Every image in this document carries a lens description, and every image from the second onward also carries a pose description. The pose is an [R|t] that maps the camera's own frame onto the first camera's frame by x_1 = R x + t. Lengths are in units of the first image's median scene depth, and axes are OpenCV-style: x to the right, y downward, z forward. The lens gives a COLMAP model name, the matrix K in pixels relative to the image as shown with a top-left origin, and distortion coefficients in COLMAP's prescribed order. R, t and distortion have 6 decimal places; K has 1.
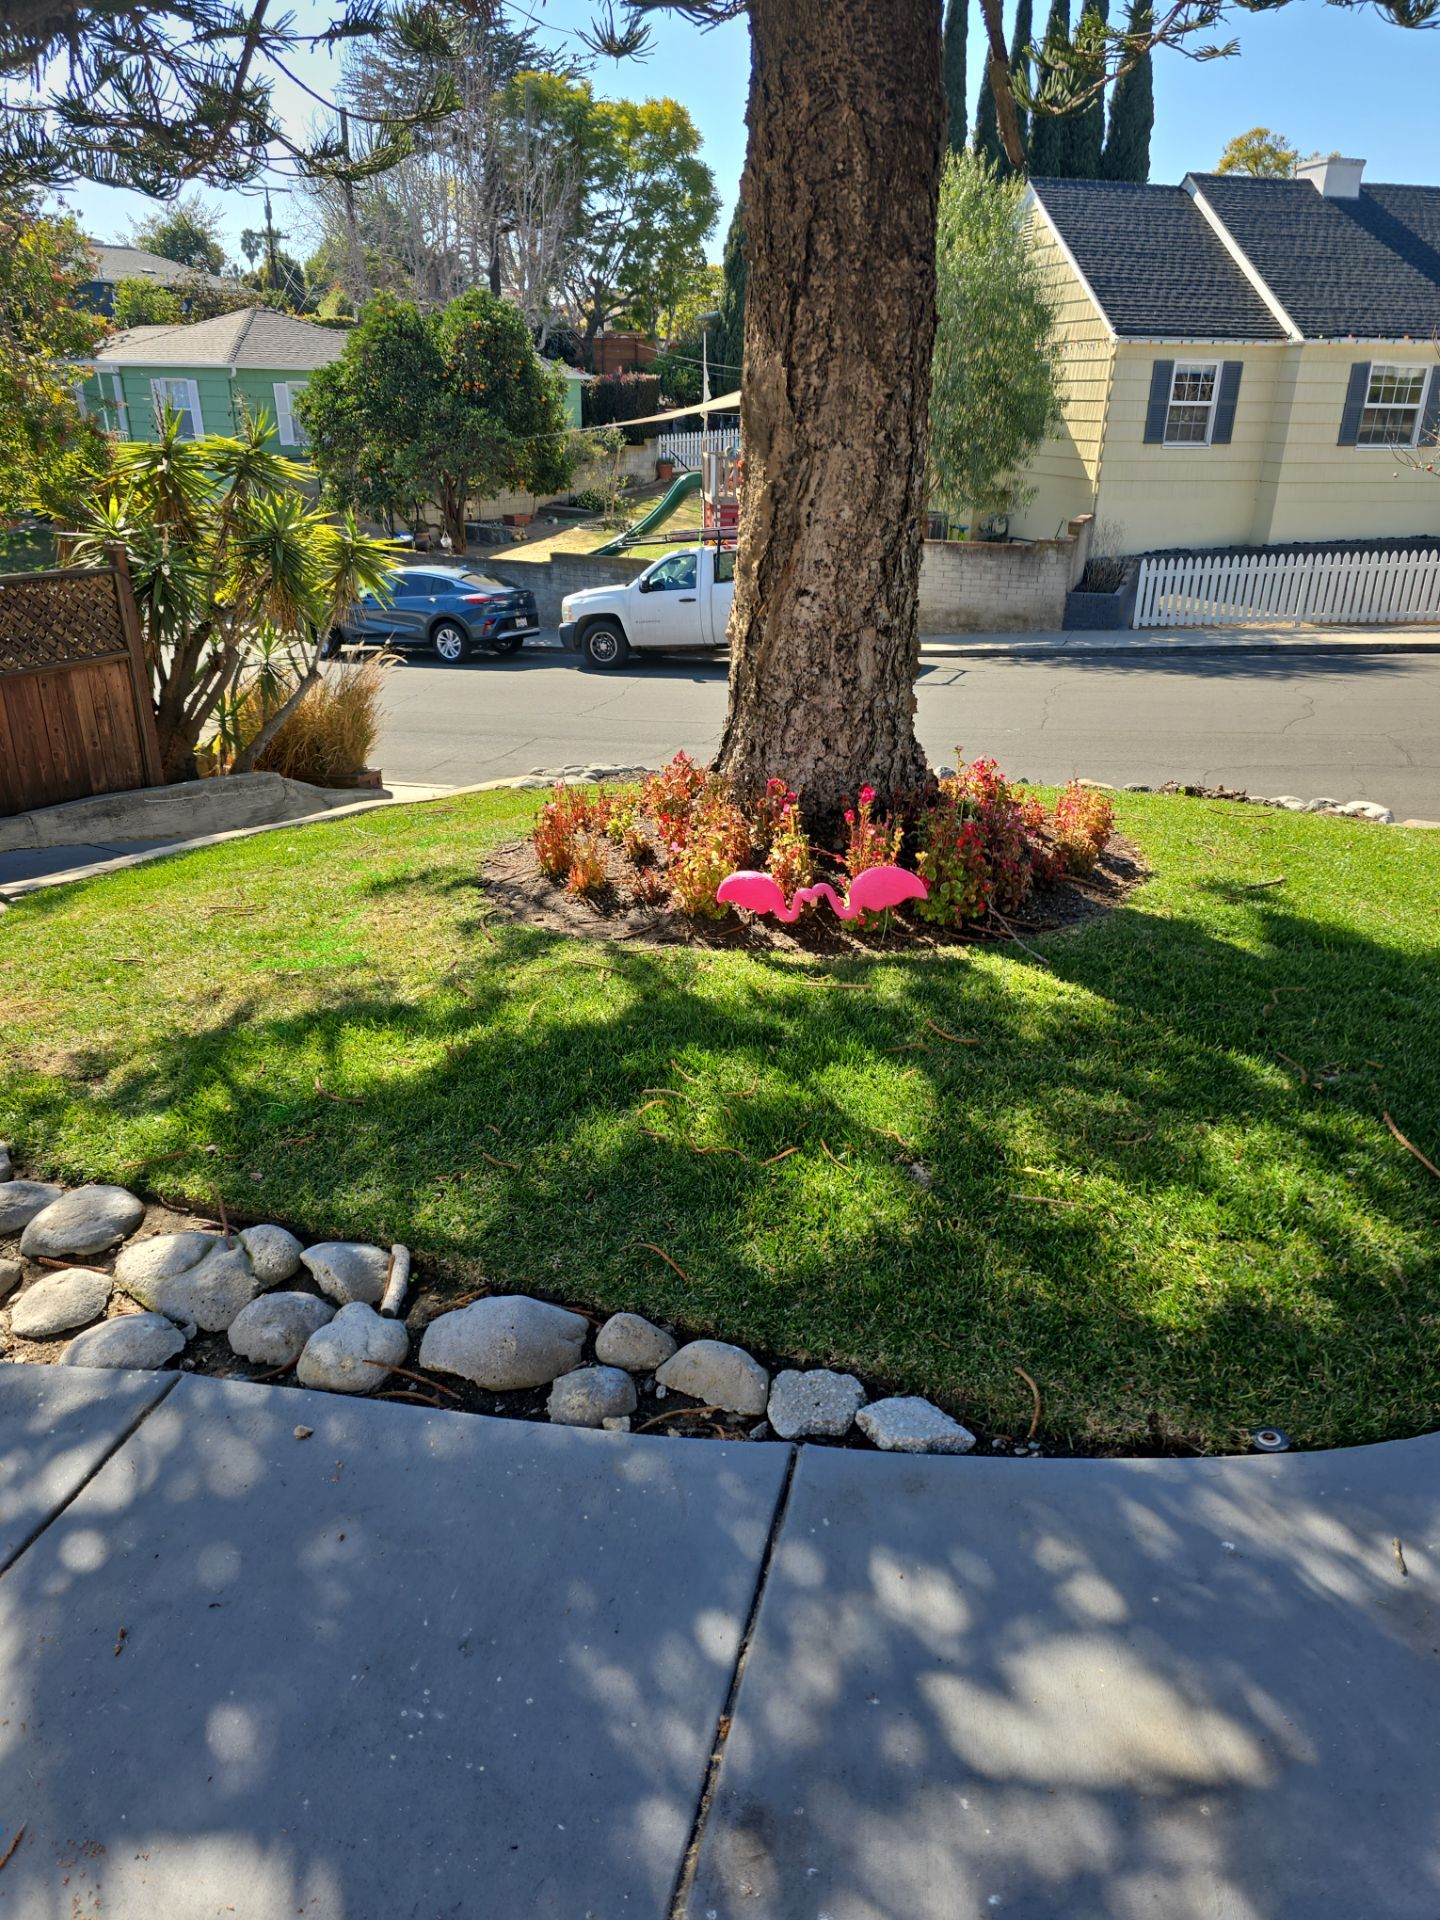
lens RADIAL K [[1267.7, 0, 731.2], [0, 1267.7, 970.8], [0, 0, 1]] dist [0.048990, -0.044898]
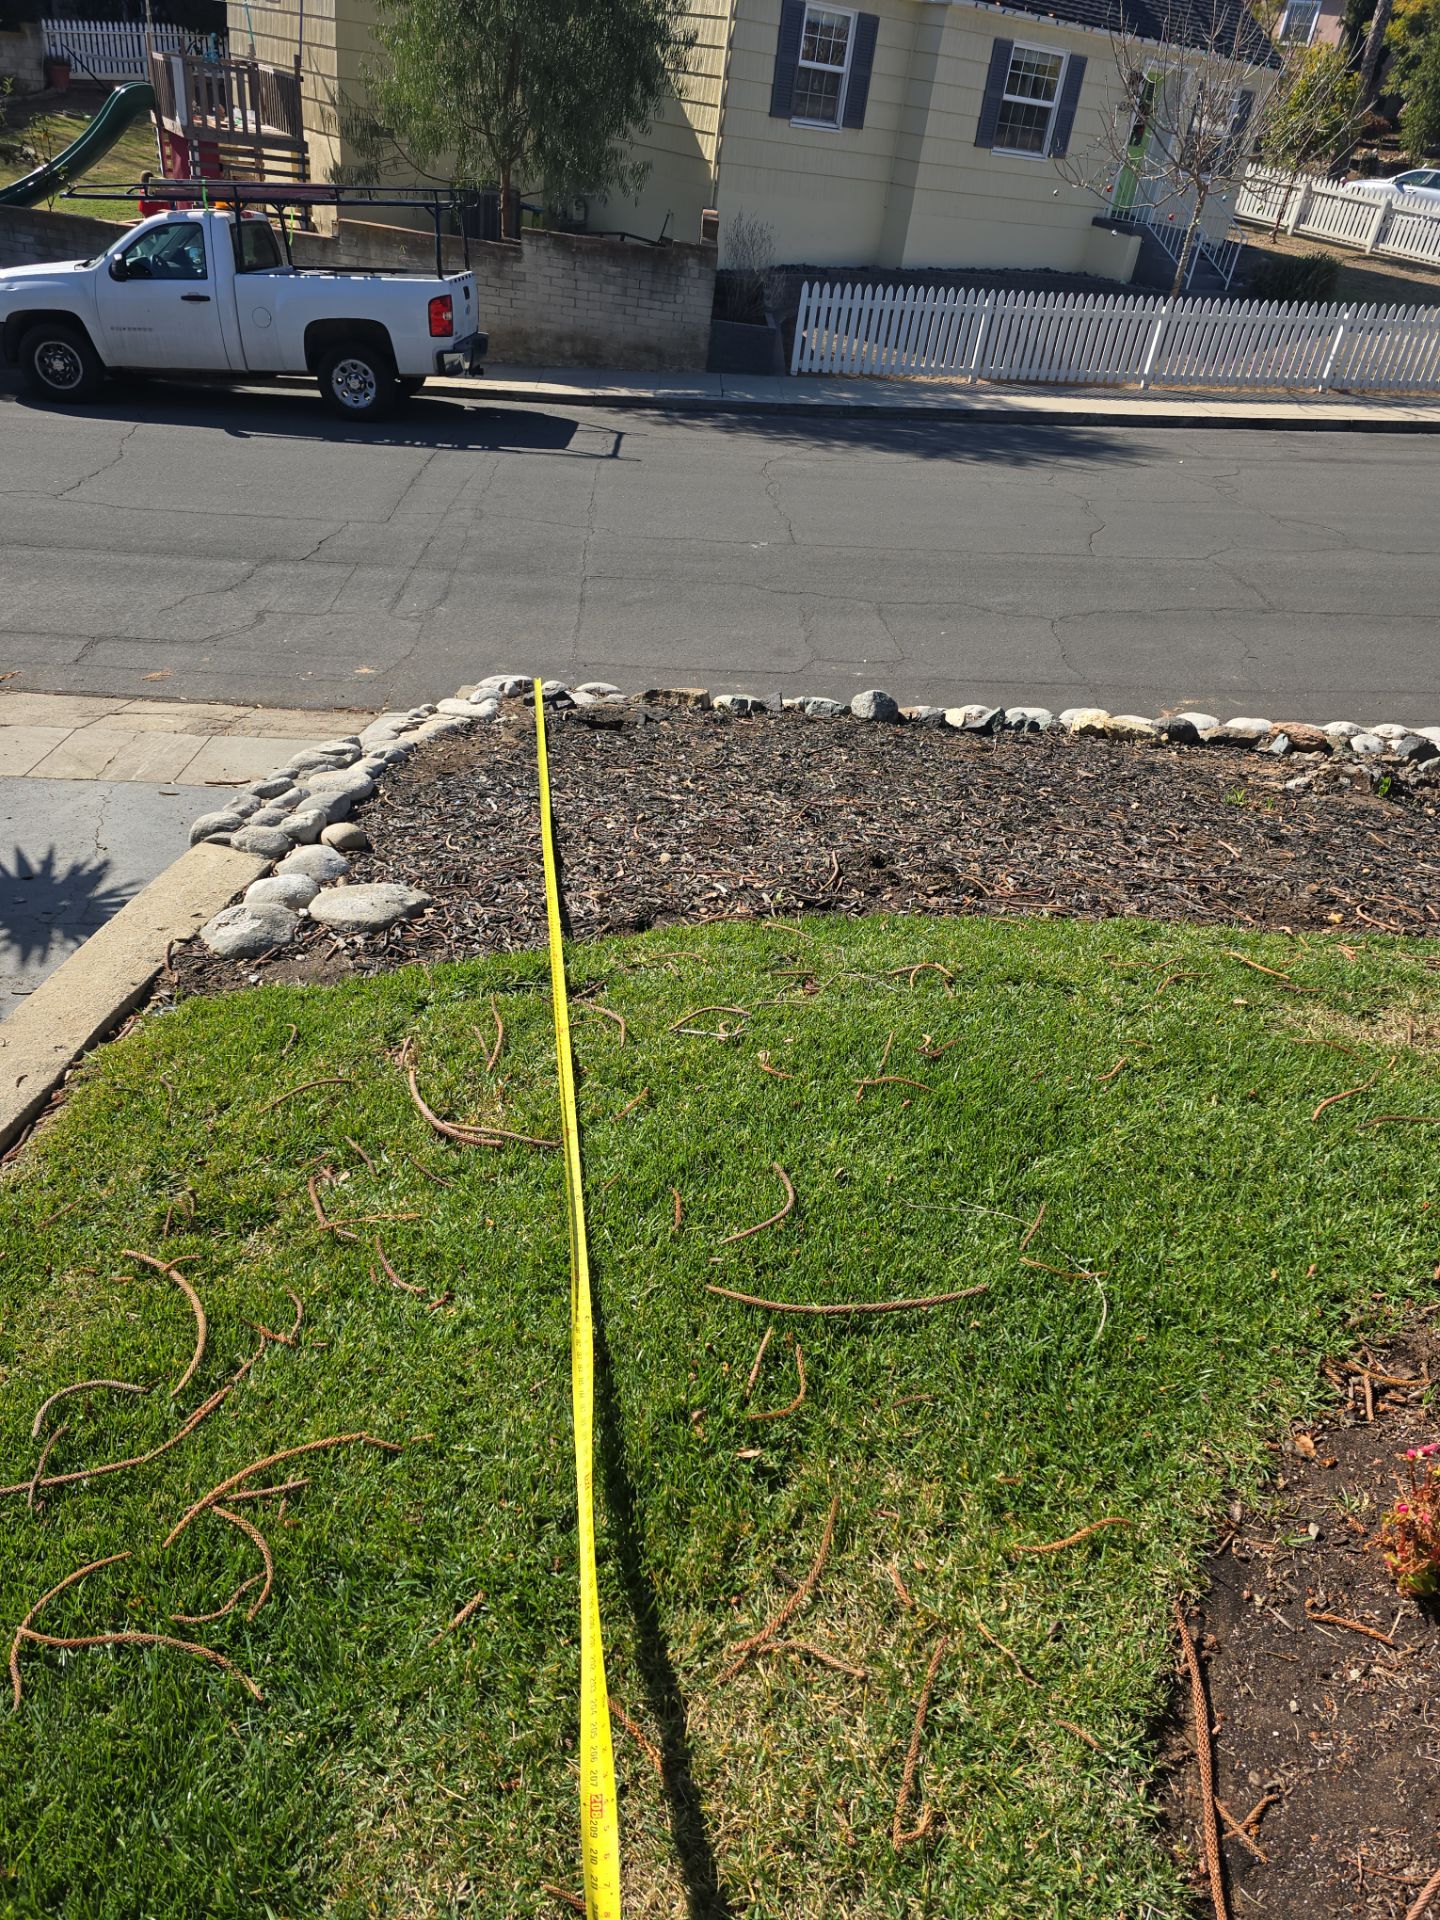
lens RADIAL K [[1290.1, 0, 717.3], [0, 1290.1, 959.3], [0, 0, 1]] dist [0.058468, -0.052410]
pose [[0.920227, -0.123570, 0.371367, -0.357366], [0.049024, 0.977771, 0.203866, -0.372401], [-0.388303, -0.169397, 0.905828, 1.026314]]
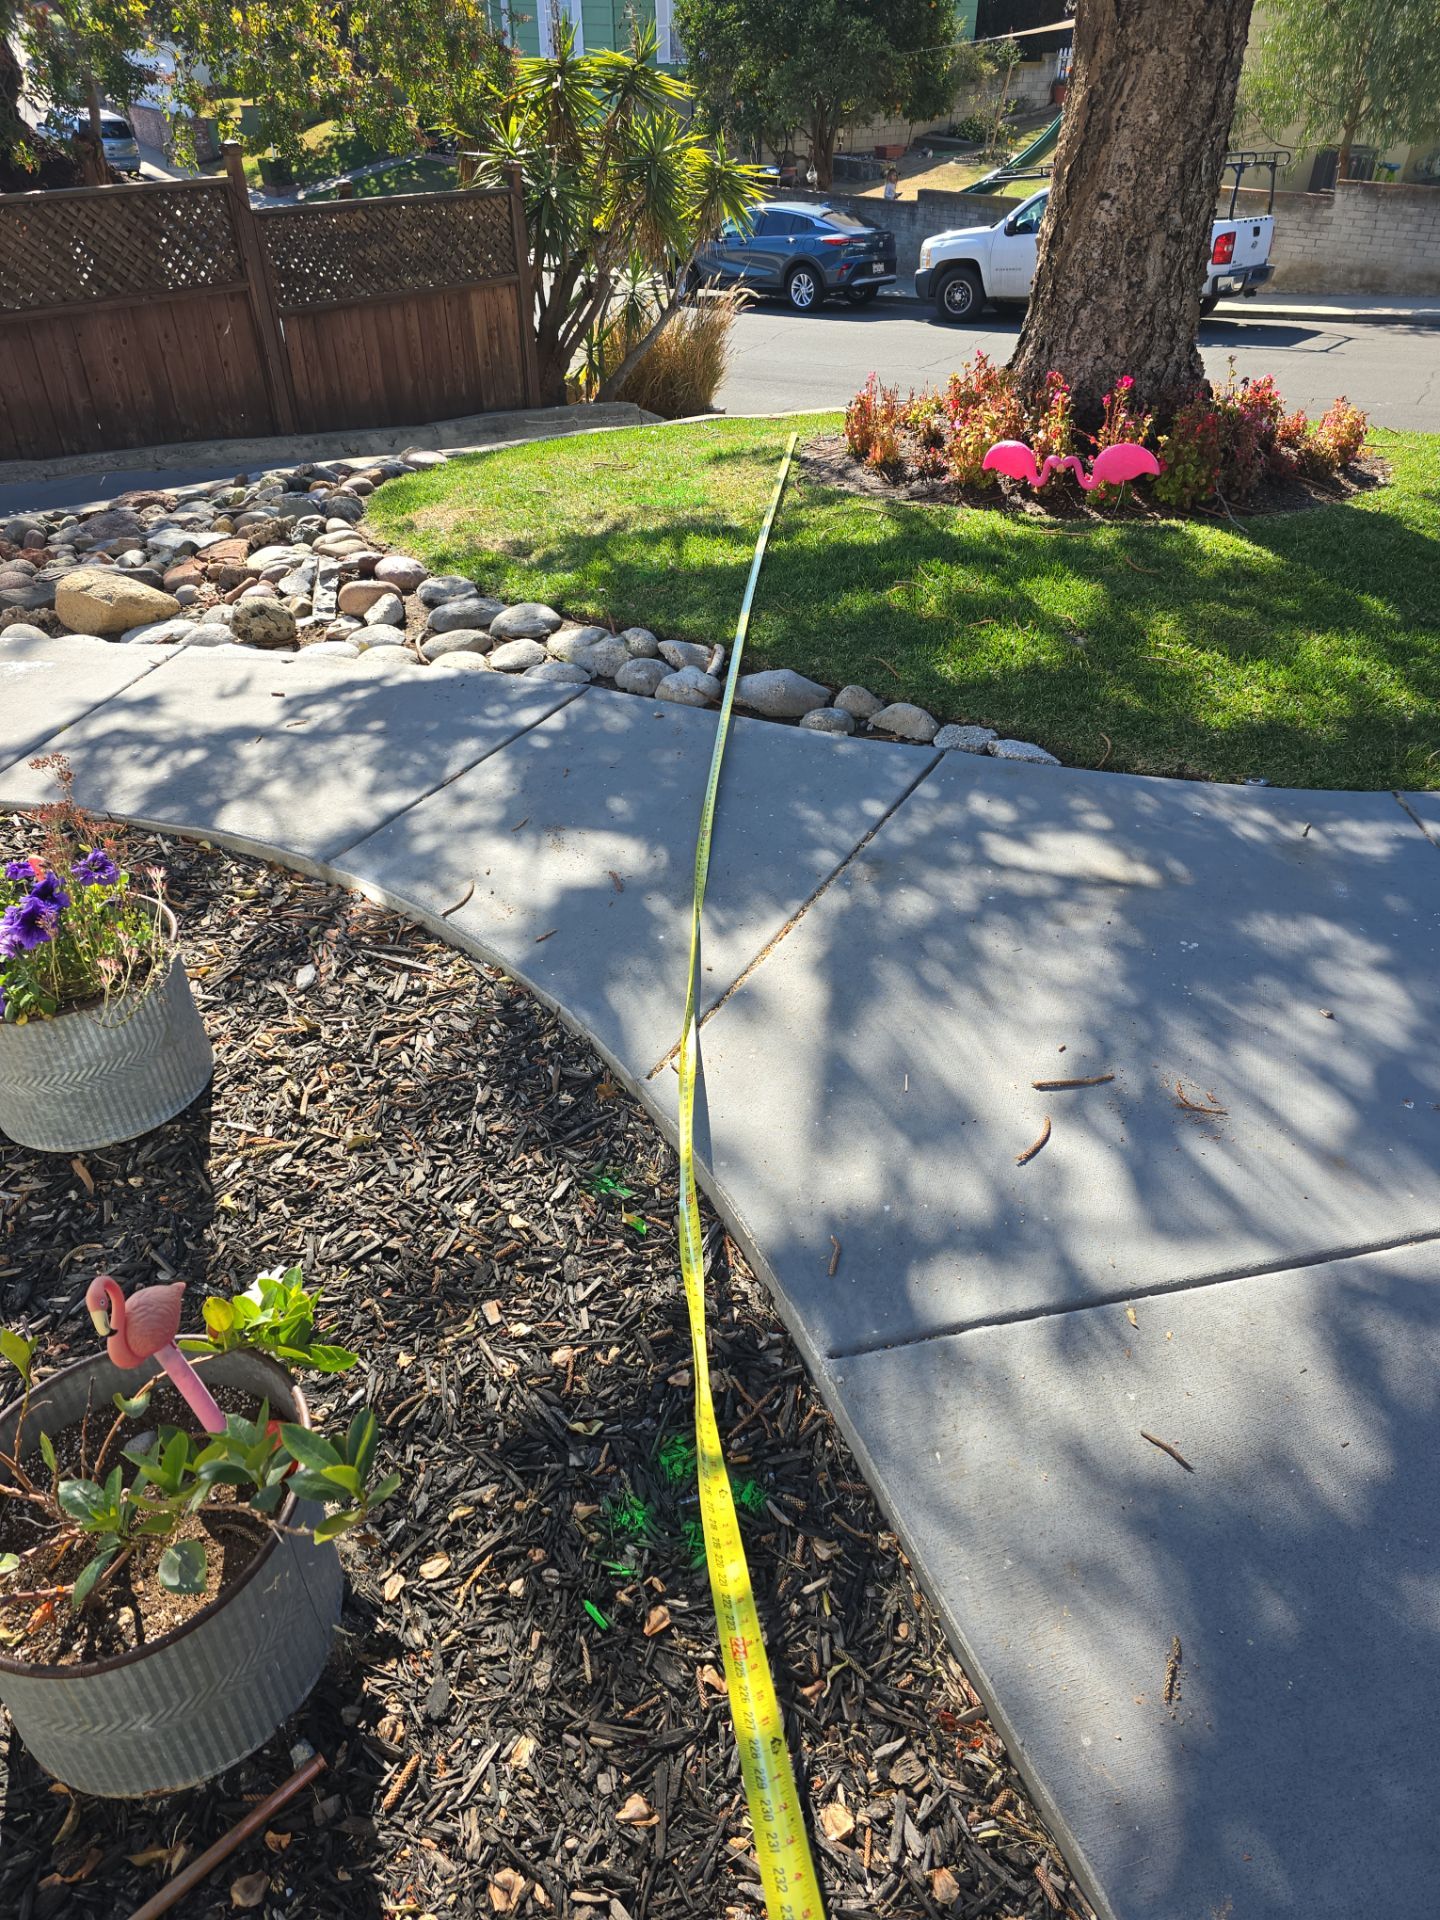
lens RADIAL K [[1267.7, 0, 736.2], [0, 1267.7, 979.9], [0, 0, 1]] dist [0.048990, -0.044898]
pose [[0.966123, 0.148493, -0.211084, 0.088067], [-0.096669, 0.966564, 0.237508, 0.144151], [0.239295, -0.209056, 0.948174, -0.324297]]
